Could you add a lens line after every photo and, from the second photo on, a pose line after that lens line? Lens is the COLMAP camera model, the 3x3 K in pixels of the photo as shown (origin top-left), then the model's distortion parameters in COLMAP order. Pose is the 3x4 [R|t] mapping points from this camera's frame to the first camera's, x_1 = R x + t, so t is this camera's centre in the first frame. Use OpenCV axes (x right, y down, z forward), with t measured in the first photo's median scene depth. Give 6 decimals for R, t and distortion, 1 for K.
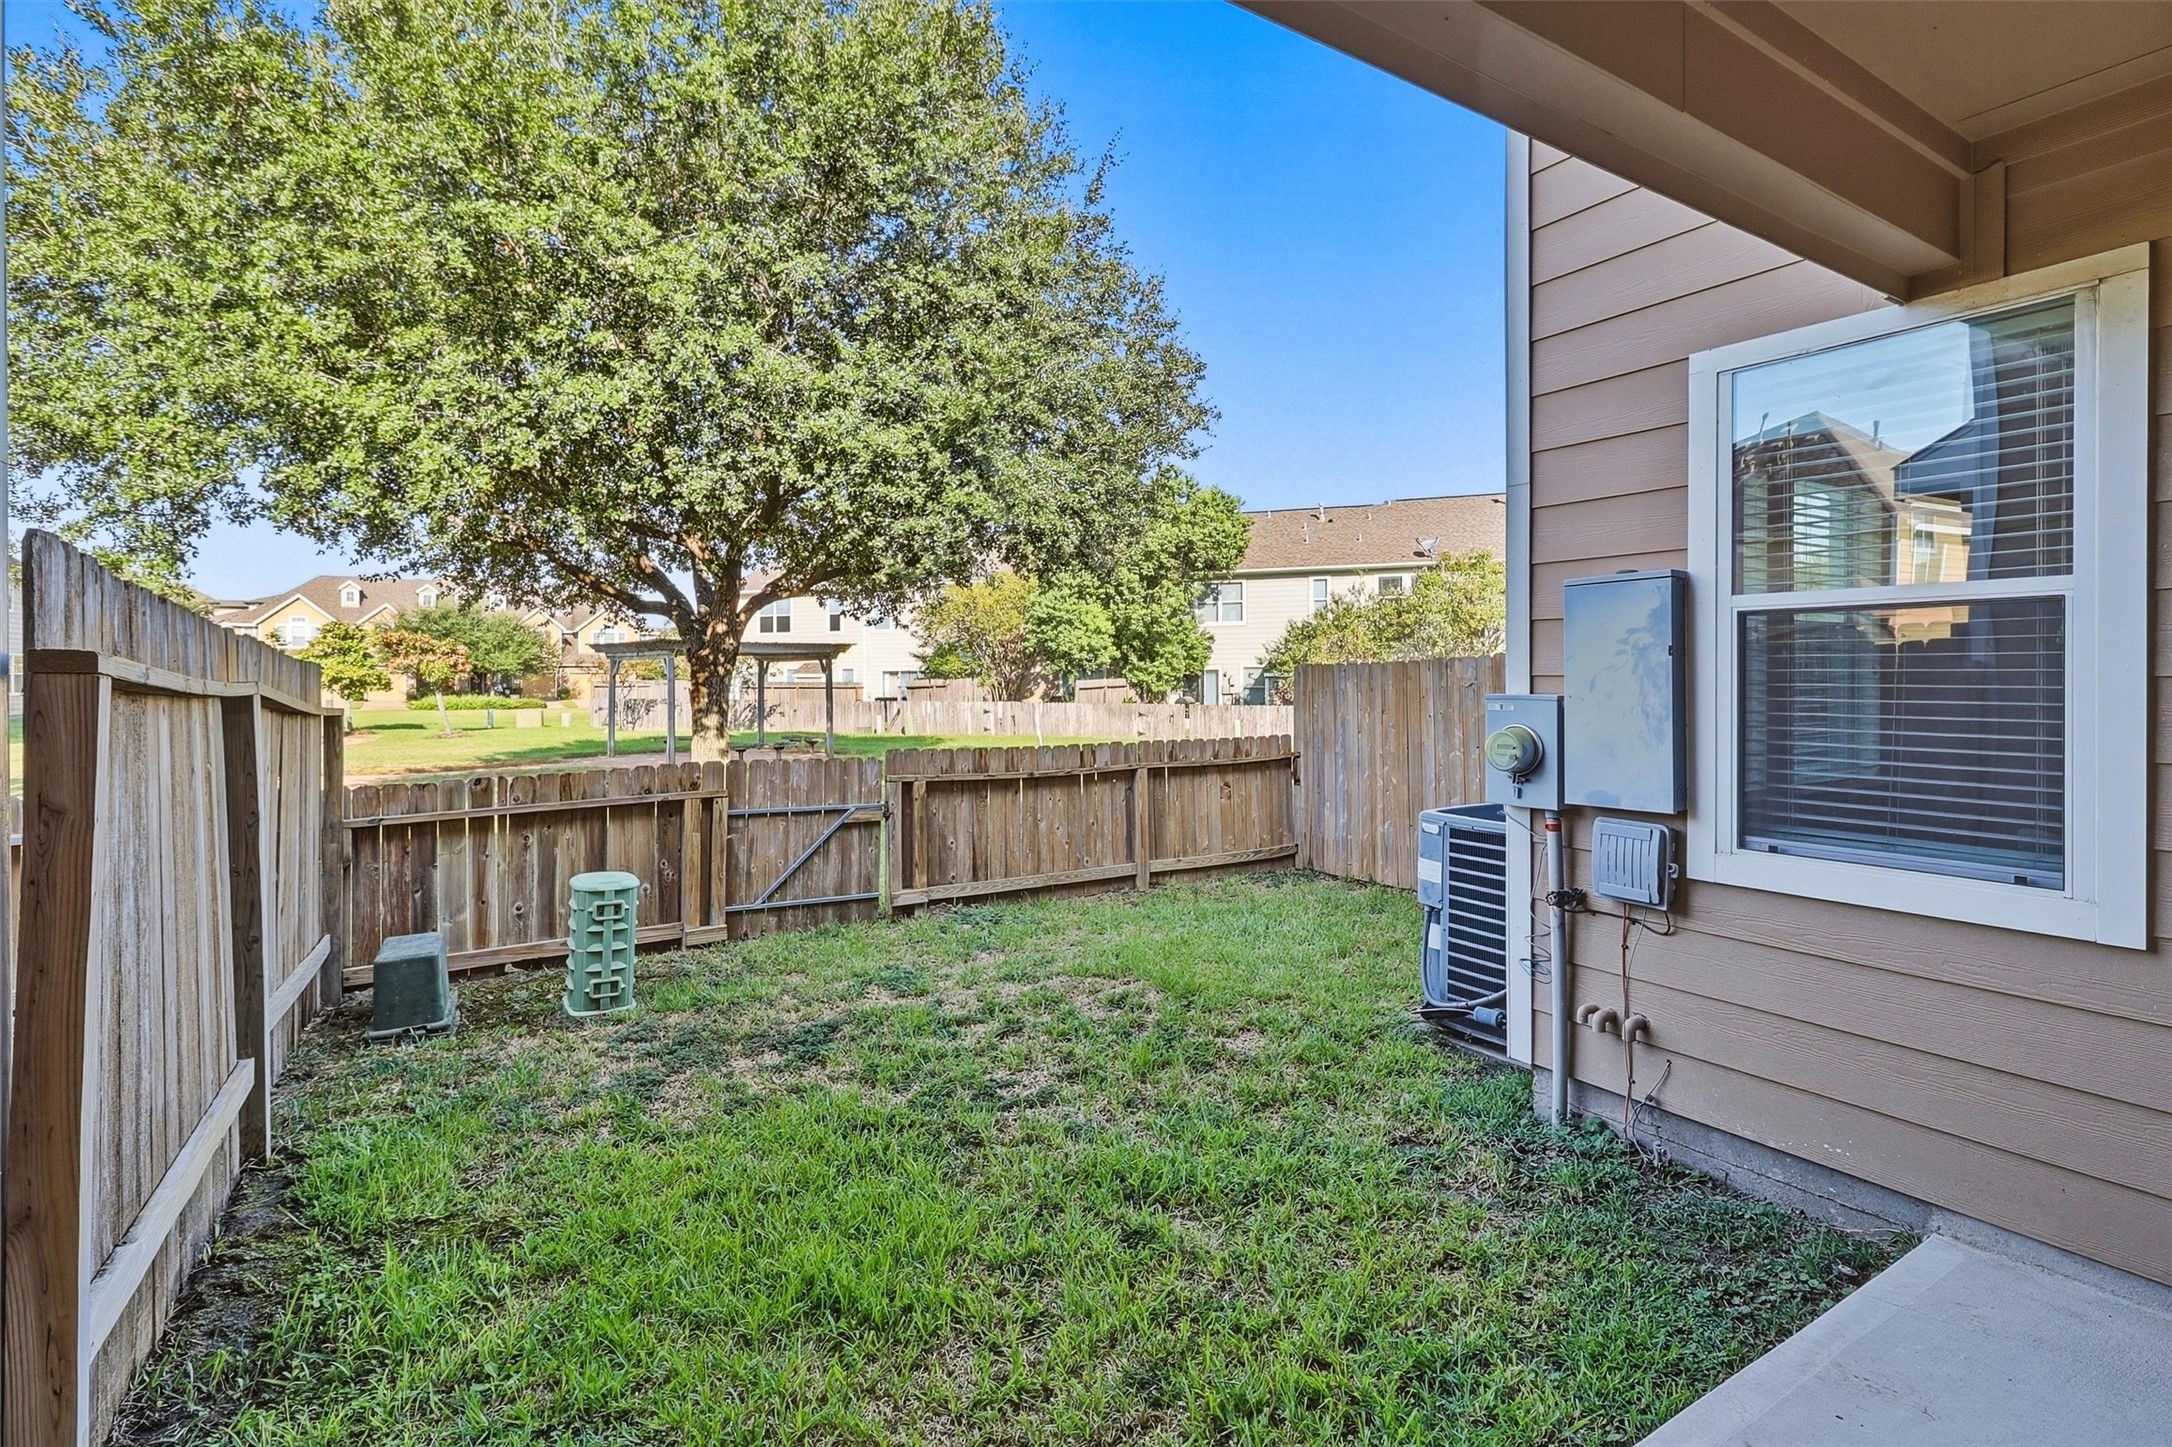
lens RADIAL K [[1075.2, 0, 1088.5], [0, 1075.2, 684.3], [0, 0, 1]] dist [-0.000565, -0.000415]
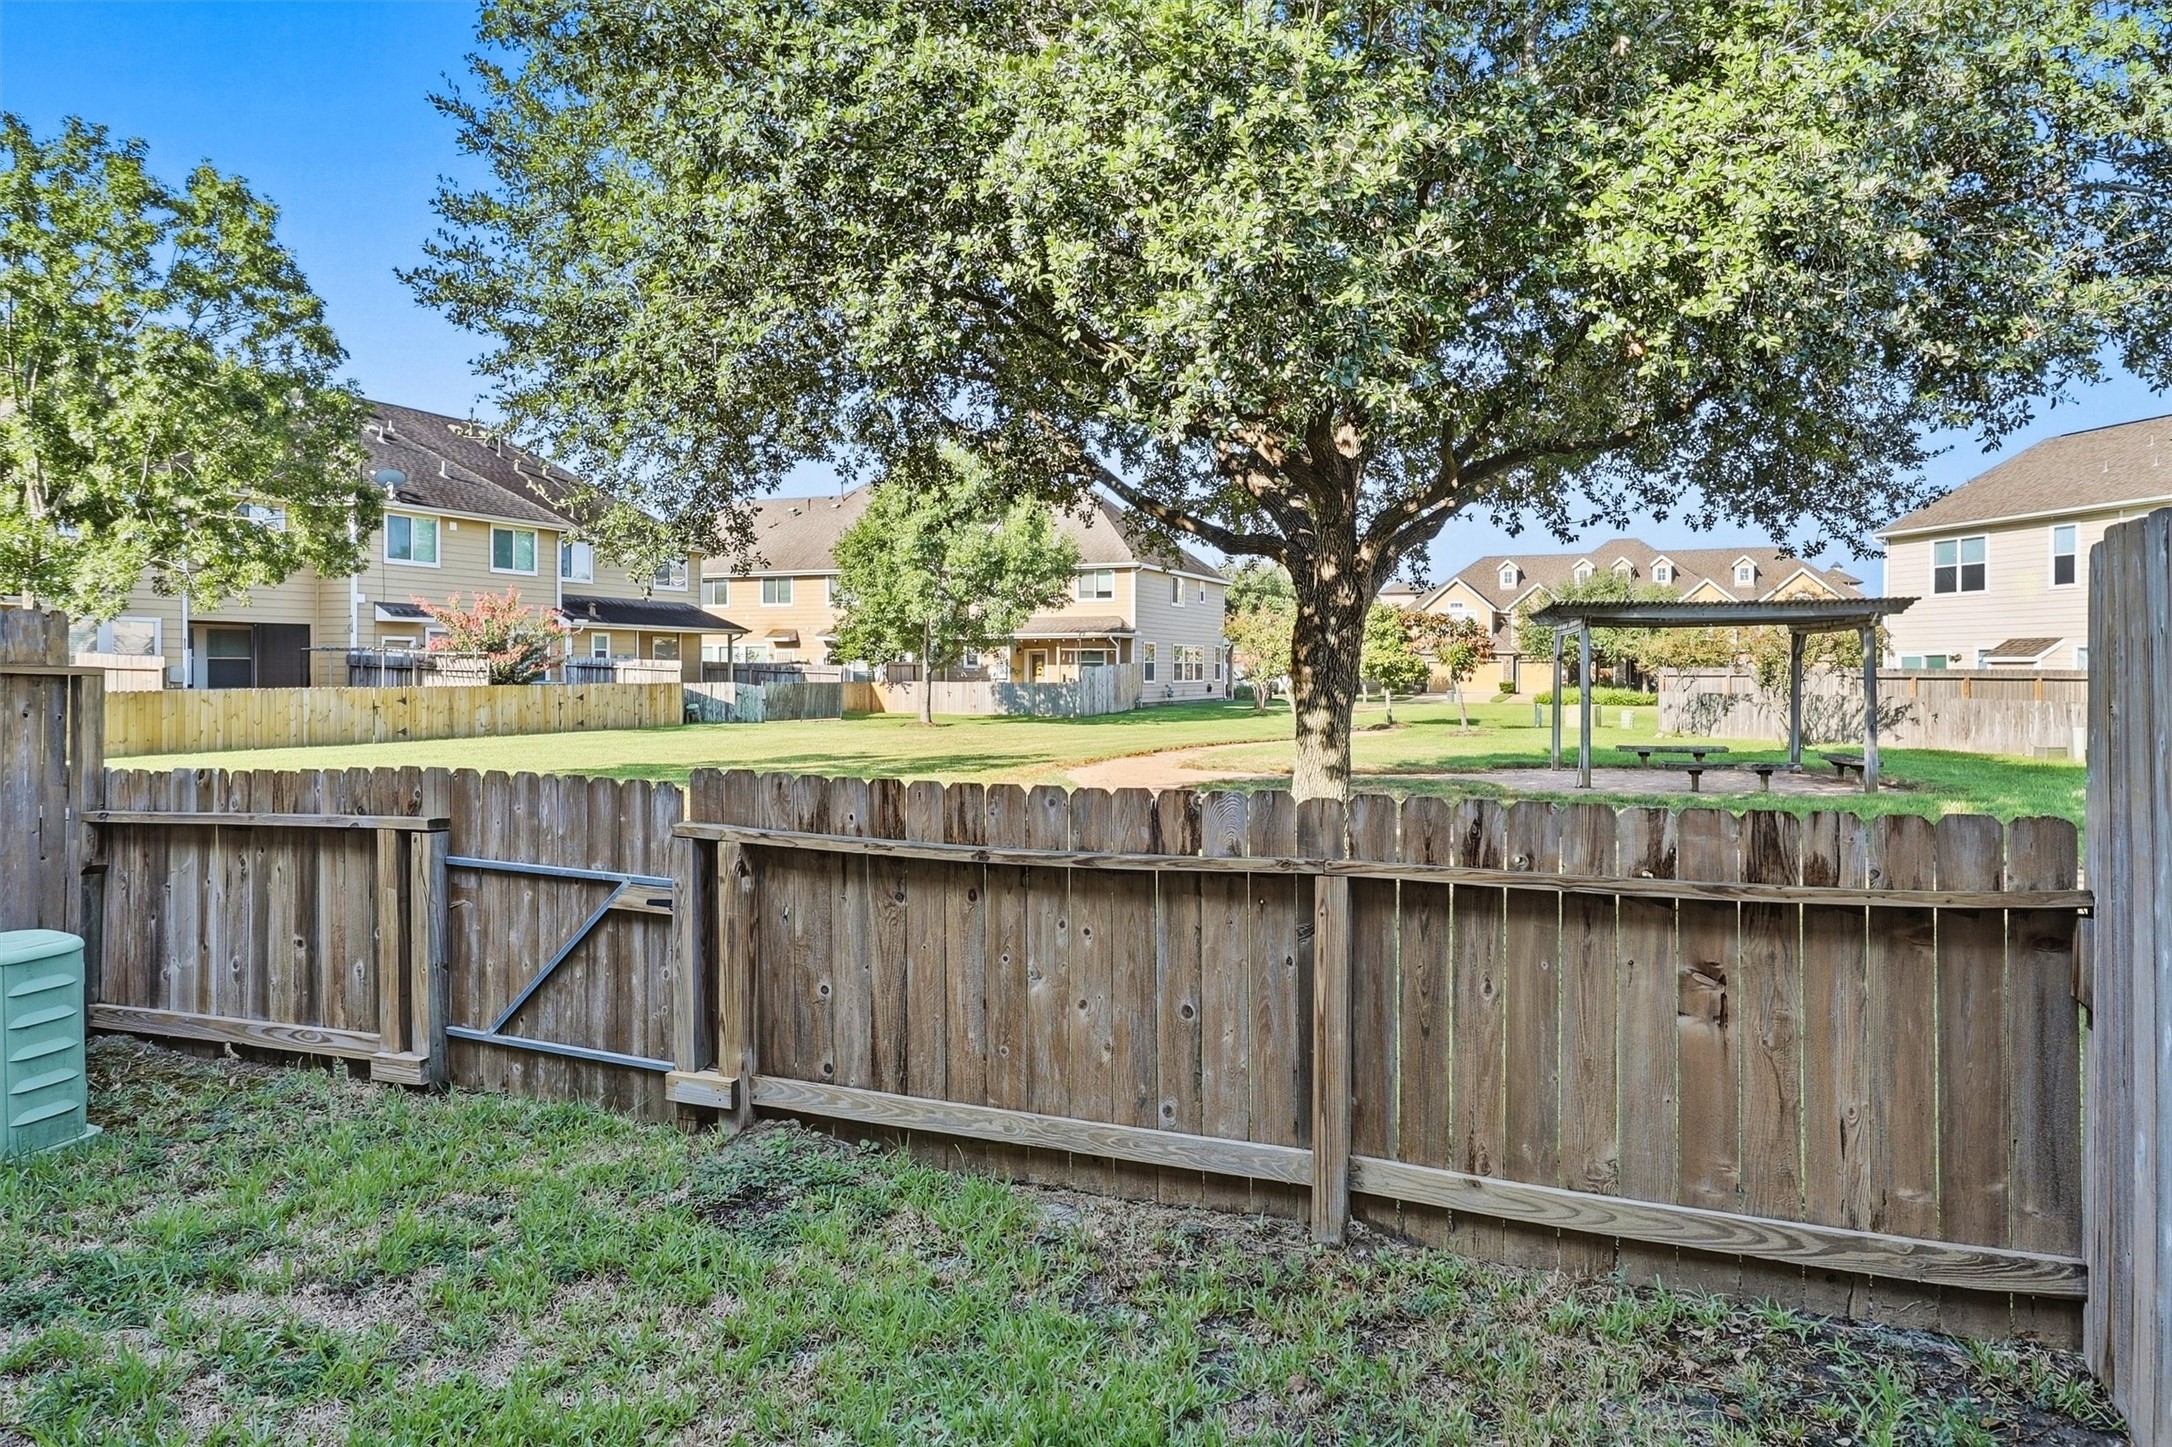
lens RADIAL K [[1369.5, 0, 1084.8], [0, 1369.5, 609.6], [0, 0, 1]] dist [0.012531, -0.000131]
pose [[0.562735, -0.036530, -0.825830, 0.390529], [-0.007138, 0.998771, -0.049044, 0.016485], [0.826606, 0.033494, 0.561783, 0.726902]]
